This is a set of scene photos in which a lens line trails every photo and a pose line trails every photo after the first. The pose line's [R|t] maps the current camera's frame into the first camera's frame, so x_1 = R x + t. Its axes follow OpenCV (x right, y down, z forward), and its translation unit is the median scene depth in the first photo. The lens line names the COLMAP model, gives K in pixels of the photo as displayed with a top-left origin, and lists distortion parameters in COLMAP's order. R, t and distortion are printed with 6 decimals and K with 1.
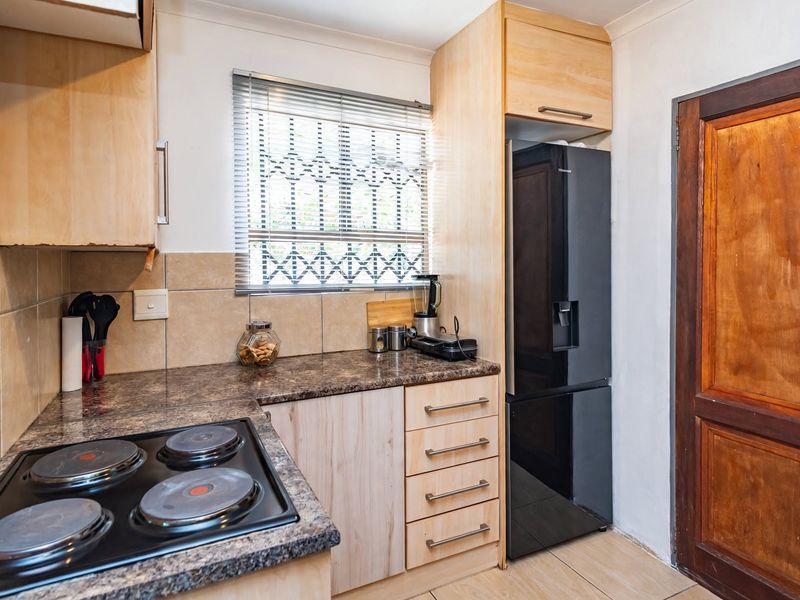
lens RADIAL K [[456.6, 0, 398.8], [0, 456.6, 274.1], [0, 0, 1]] dist [0.022077, 0.000112]
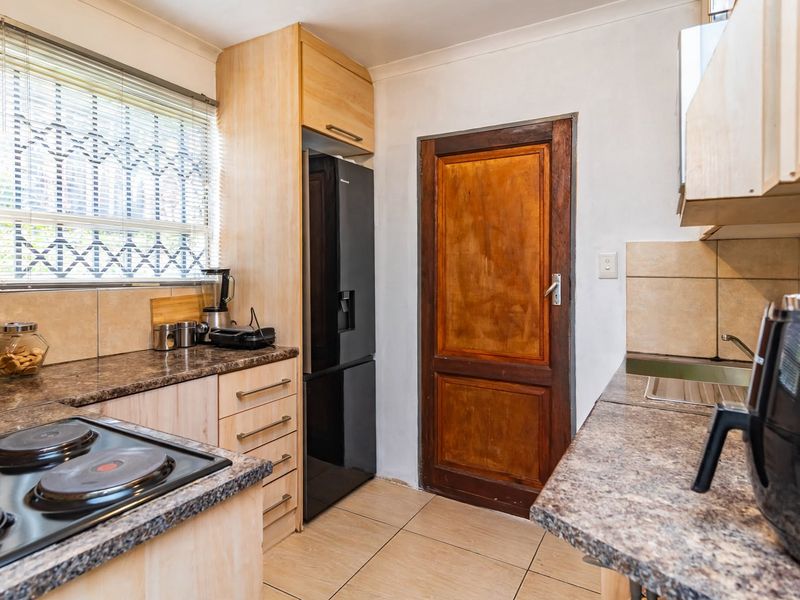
lens RADIAL K [[456.6, 0, 398.8], [0, 456.6, 274.1], [0, 0, 1]] dist [0.022077, 0.000112]
pose [[0.829766, -0.004039, 0.558096, -0.196036], [0.013526, 0.999826, -0.012874, 0.035612], [-0.557947, 0.018231, 0.829676, -0.065452]]
